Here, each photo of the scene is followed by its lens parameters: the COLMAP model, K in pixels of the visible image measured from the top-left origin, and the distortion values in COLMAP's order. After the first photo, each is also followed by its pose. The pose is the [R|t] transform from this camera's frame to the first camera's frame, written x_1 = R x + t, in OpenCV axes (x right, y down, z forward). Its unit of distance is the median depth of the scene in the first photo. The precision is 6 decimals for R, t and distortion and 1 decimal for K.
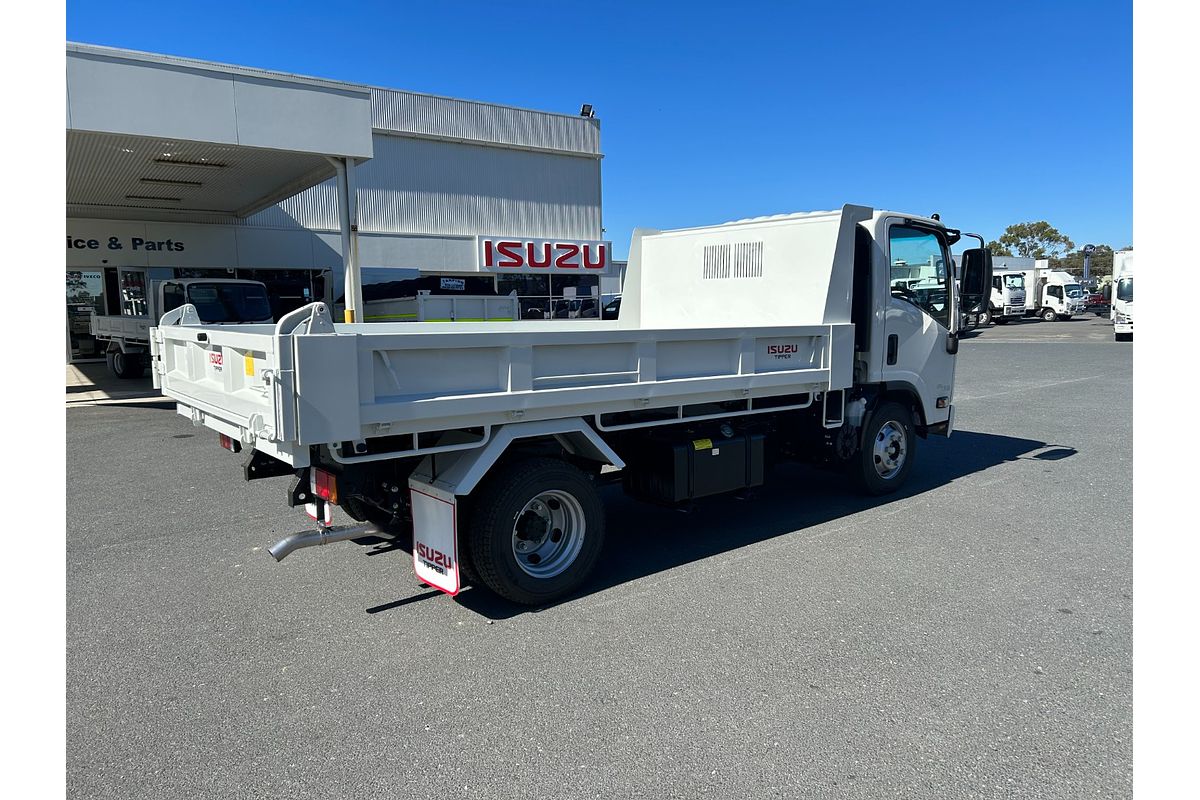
lens RADIAL K [[858.7, 0, 600.0], [0, 858.7, 400.0], [0, 0, 1]] dist [0.010683, -0.000859]
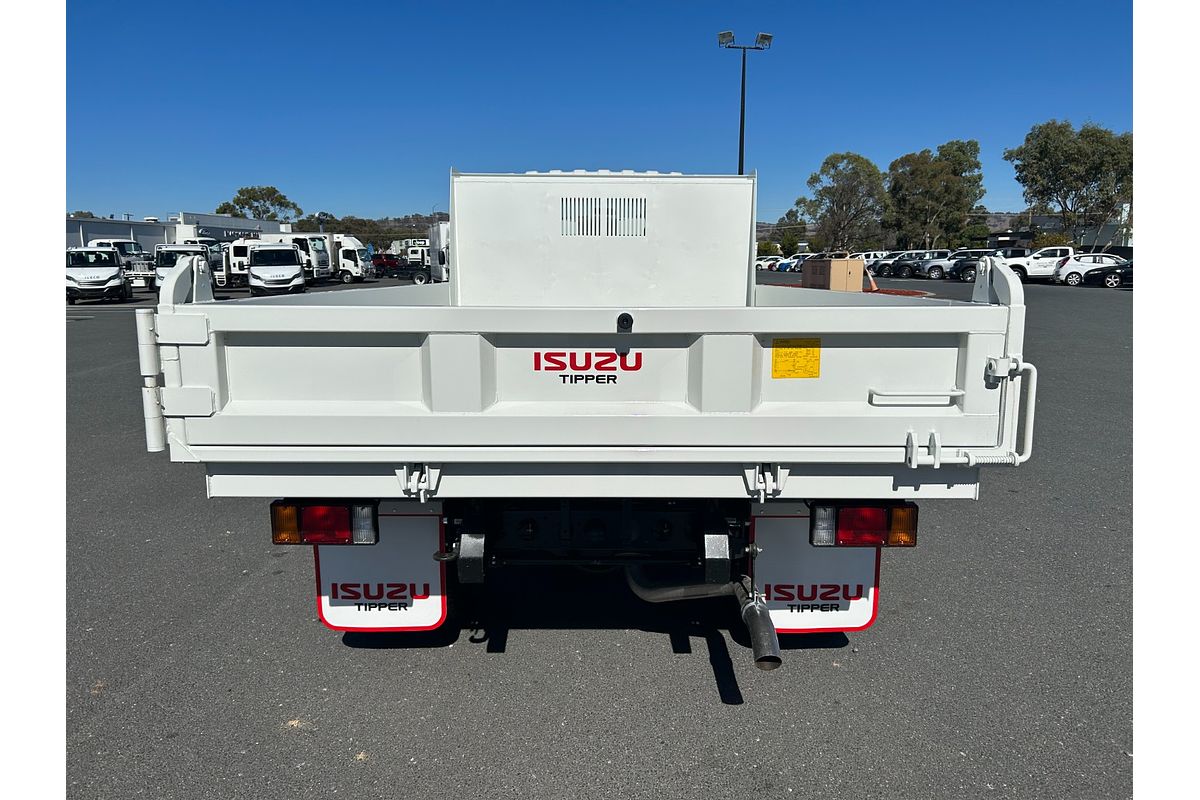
lens RADIAL K [[836.6, 0, 600.0], [0, 836.6, 400.0], [0, 0, 1]] dist [0.053662, -0.000615]
pose [[0.598064, -0.121478, 0.792189, -0.142390], [0.085537, 0.992475, 0.087614, -0.011326], [-0.796871, 0.015363, 0.603954, 0.113304]]
